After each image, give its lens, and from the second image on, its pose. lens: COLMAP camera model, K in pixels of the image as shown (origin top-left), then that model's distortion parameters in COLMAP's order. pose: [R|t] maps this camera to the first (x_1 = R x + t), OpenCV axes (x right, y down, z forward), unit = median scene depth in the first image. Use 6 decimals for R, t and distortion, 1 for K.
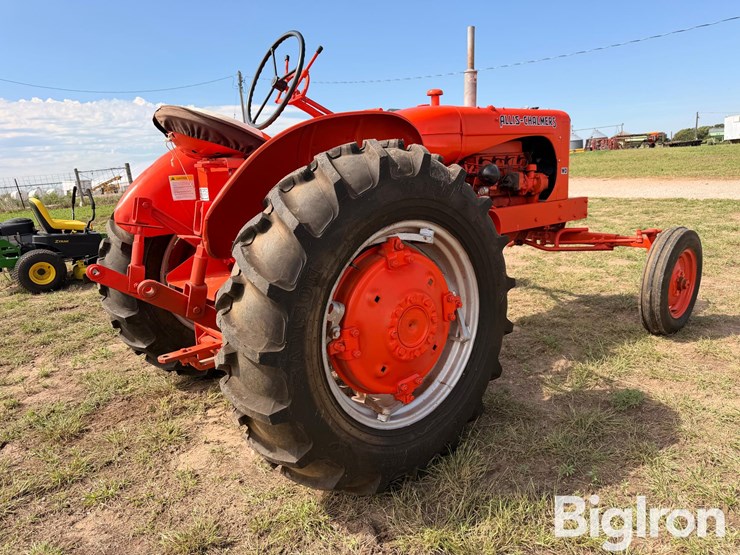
lens RADIAL K [[527.3, 0, 369.2], [0, 527.3, 282.9], [0, 0, 1]] dist [0.030286, -0.033034]
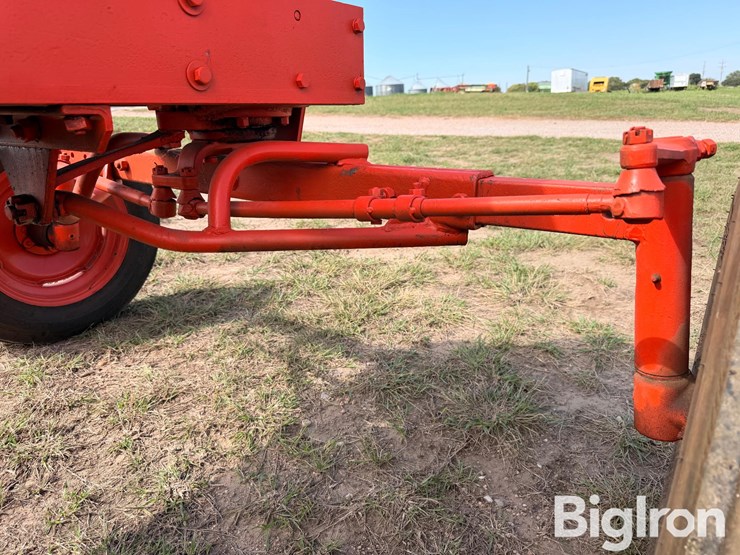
lens RADIAL K [[527.3, 0, 364.8], [0, 527.3, 276.6], [0, 0, 1]] dist [0.030286, -0.033034]
pose [[0.965553, -0.042420, 0.256726, 0.147754], [0.020480, 0.995950, 0.087541, -0.027902], [-0.259400, -0.079268, 0.962511, 0.325068]]
